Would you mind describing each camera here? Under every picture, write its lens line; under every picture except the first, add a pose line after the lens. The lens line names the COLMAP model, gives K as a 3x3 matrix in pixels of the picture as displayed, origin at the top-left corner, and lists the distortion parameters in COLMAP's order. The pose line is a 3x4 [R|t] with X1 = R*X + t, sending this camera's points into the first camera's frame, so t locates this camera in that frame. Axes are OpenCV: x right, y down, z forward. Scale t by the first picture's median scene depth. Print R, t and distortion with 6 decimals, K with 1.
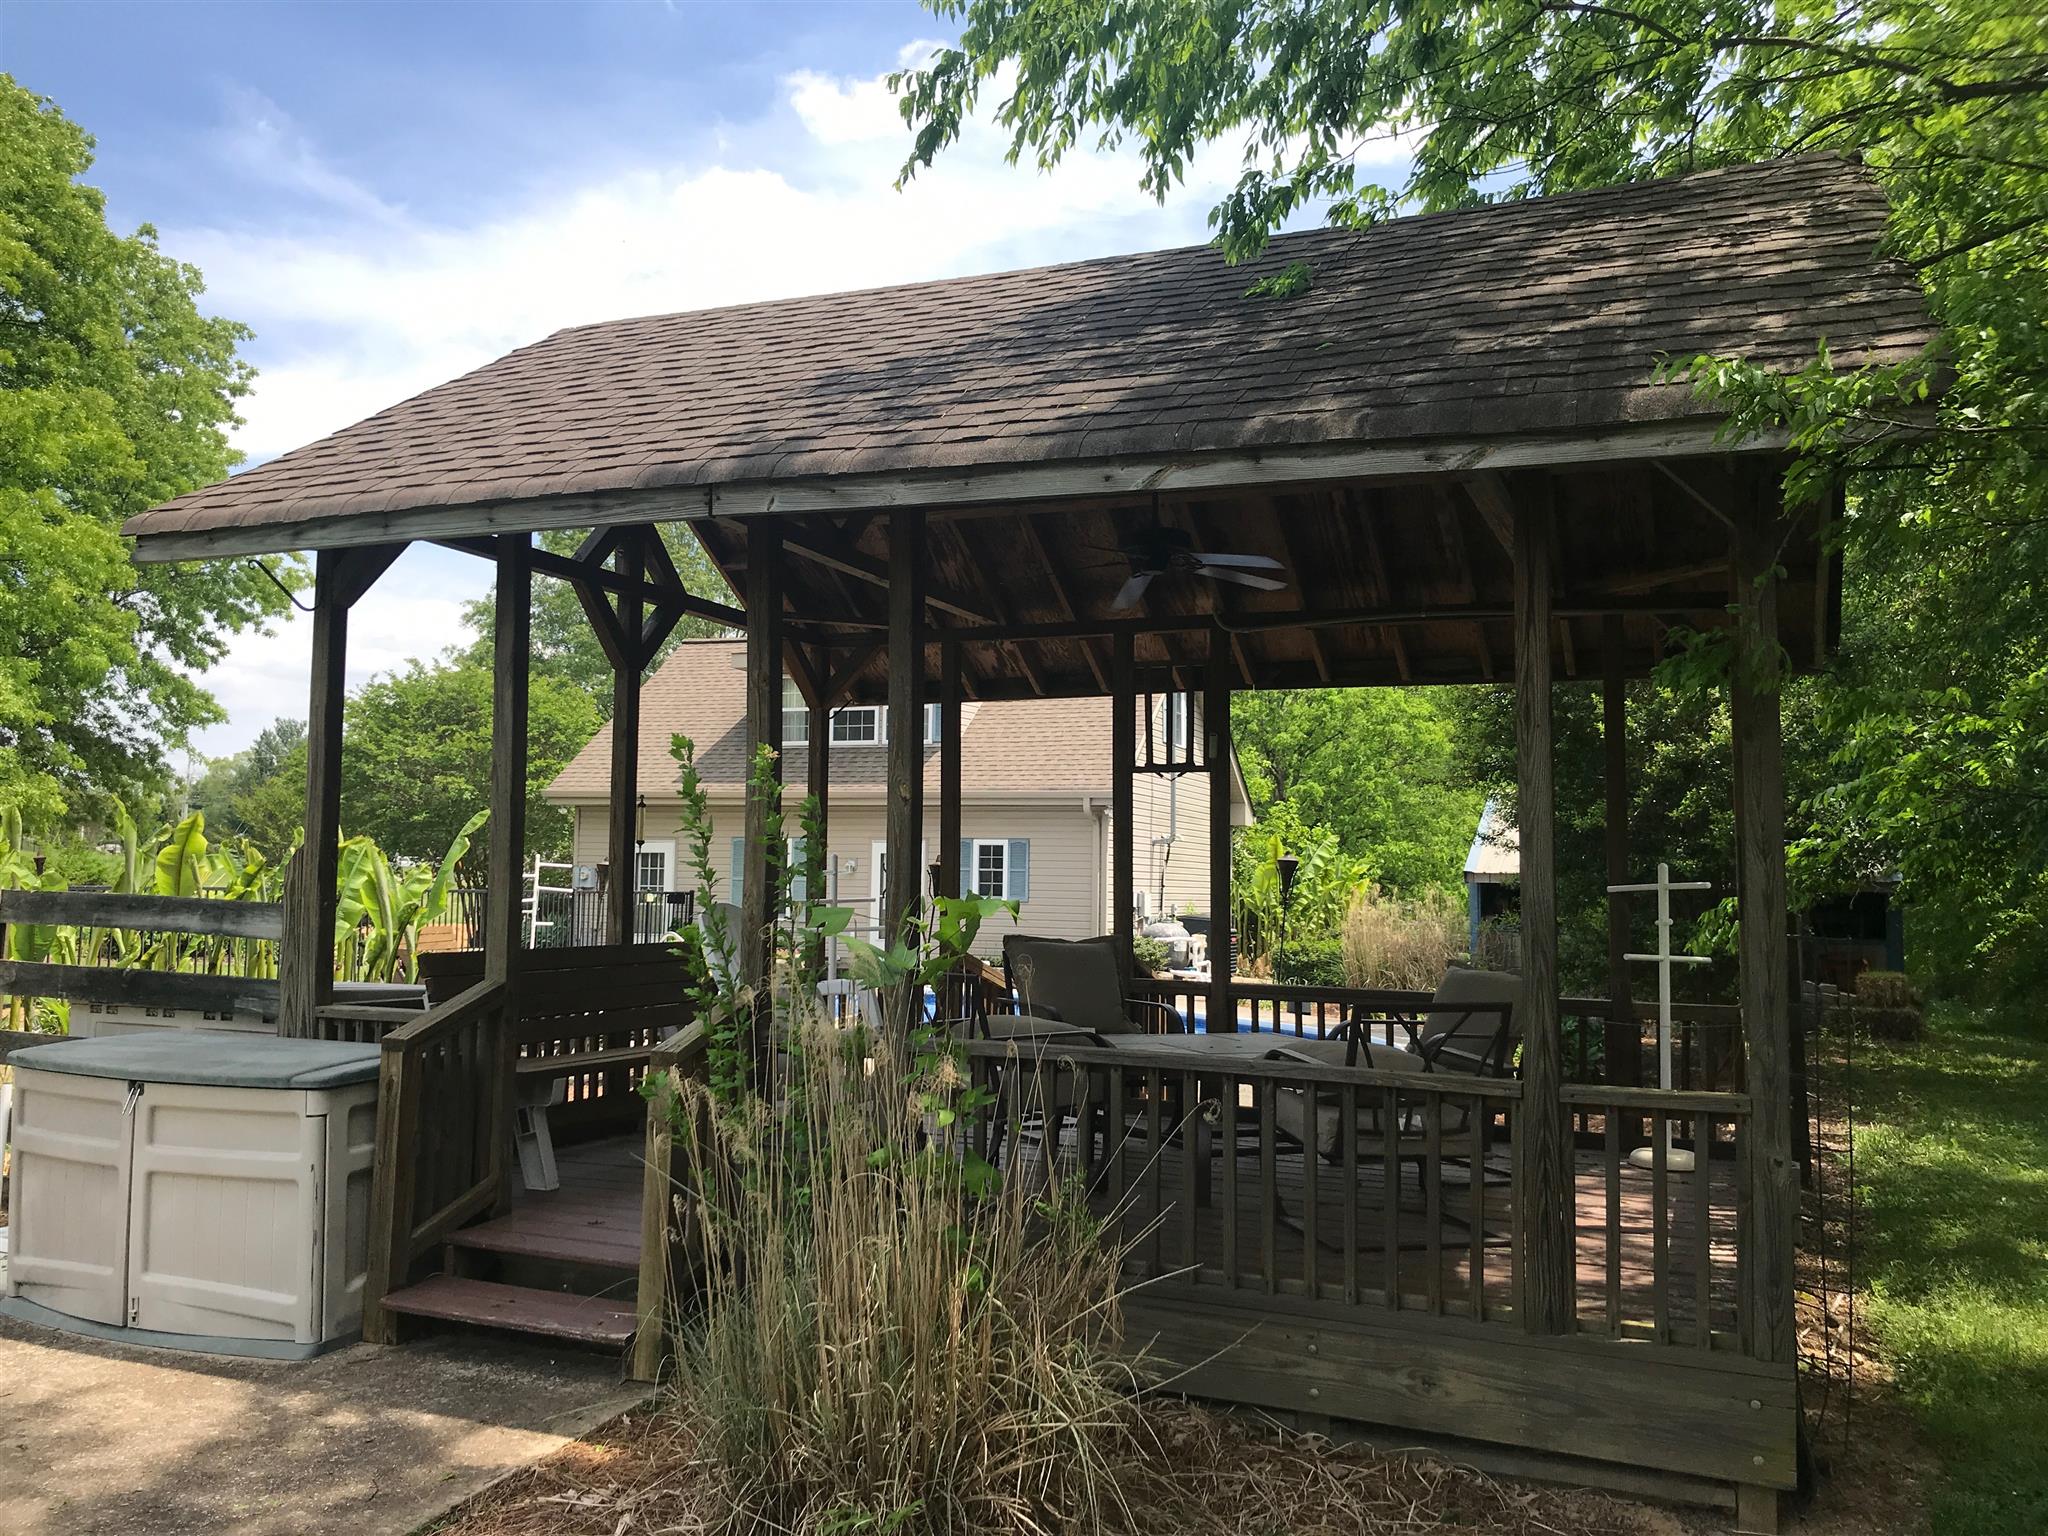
lens RADIAL K [[1686.0, 0, 1022.9], [0, 1686.0, 768.7], [0, 0, 1]] dist [0.006906, -0.001933]
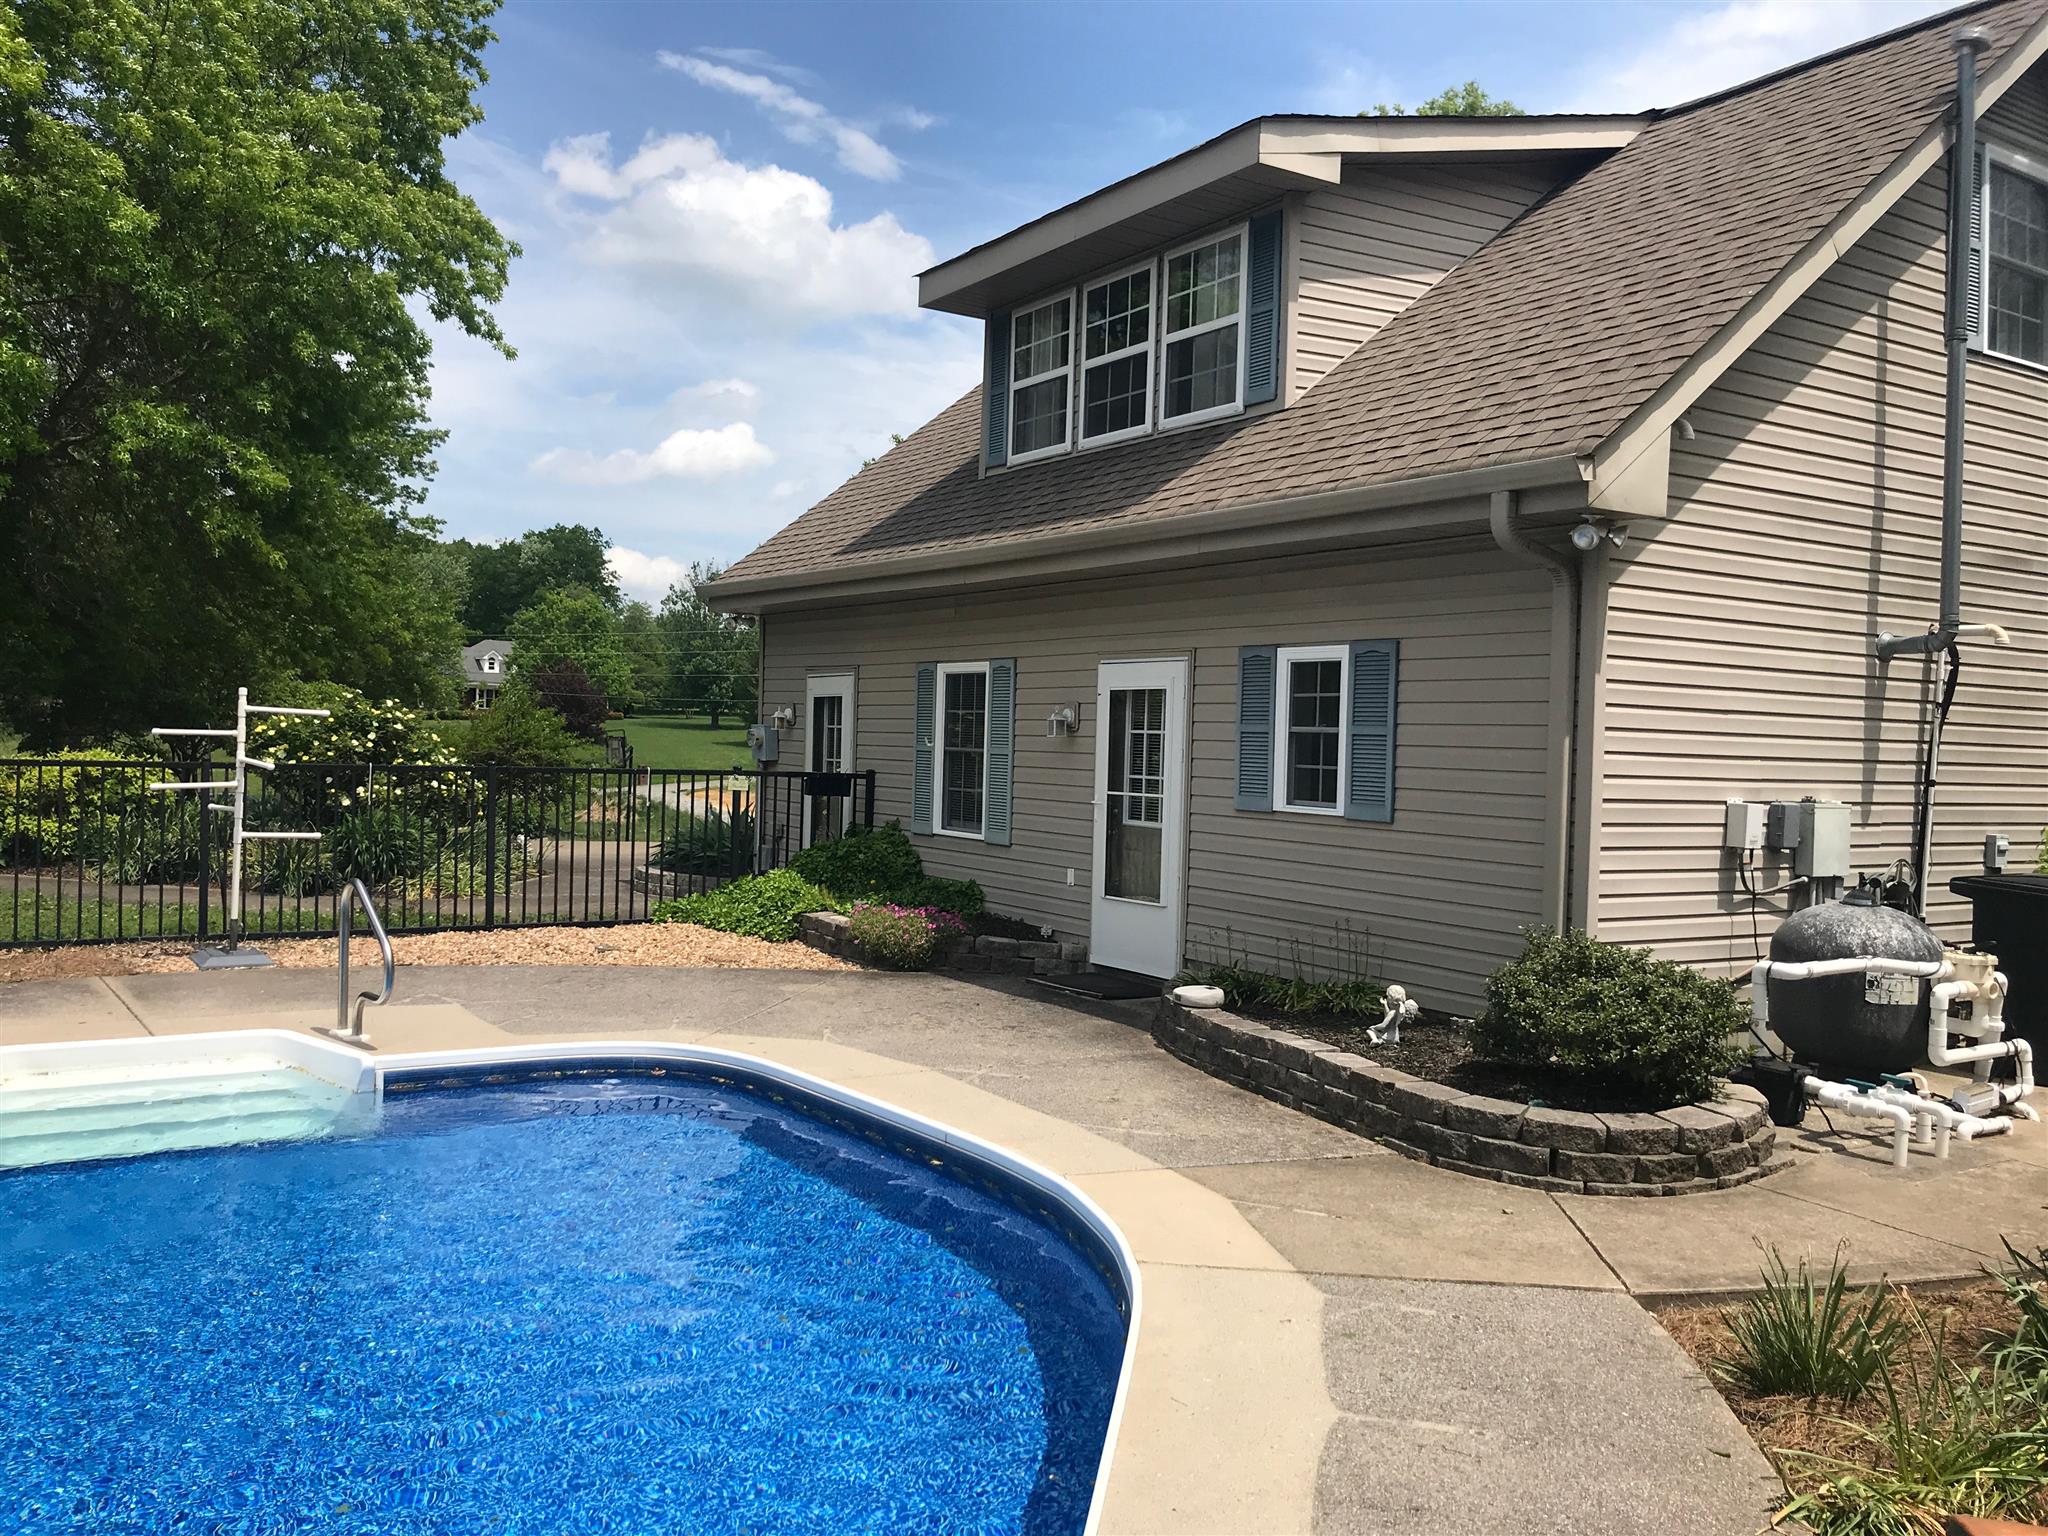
lens RADIAL K [[1686.0, 0, 1020.2], [0, 1686.0, 766.9], [0, 0, 1]] dist [0.006906, -0.001933]
pose [[0.798416, 0.016448, -0.601881, 0.148864], [0.026355, 0.997714, 0.062225, 0.043729], [0.601529, -0.065544, 0.796158, 0.670387]]
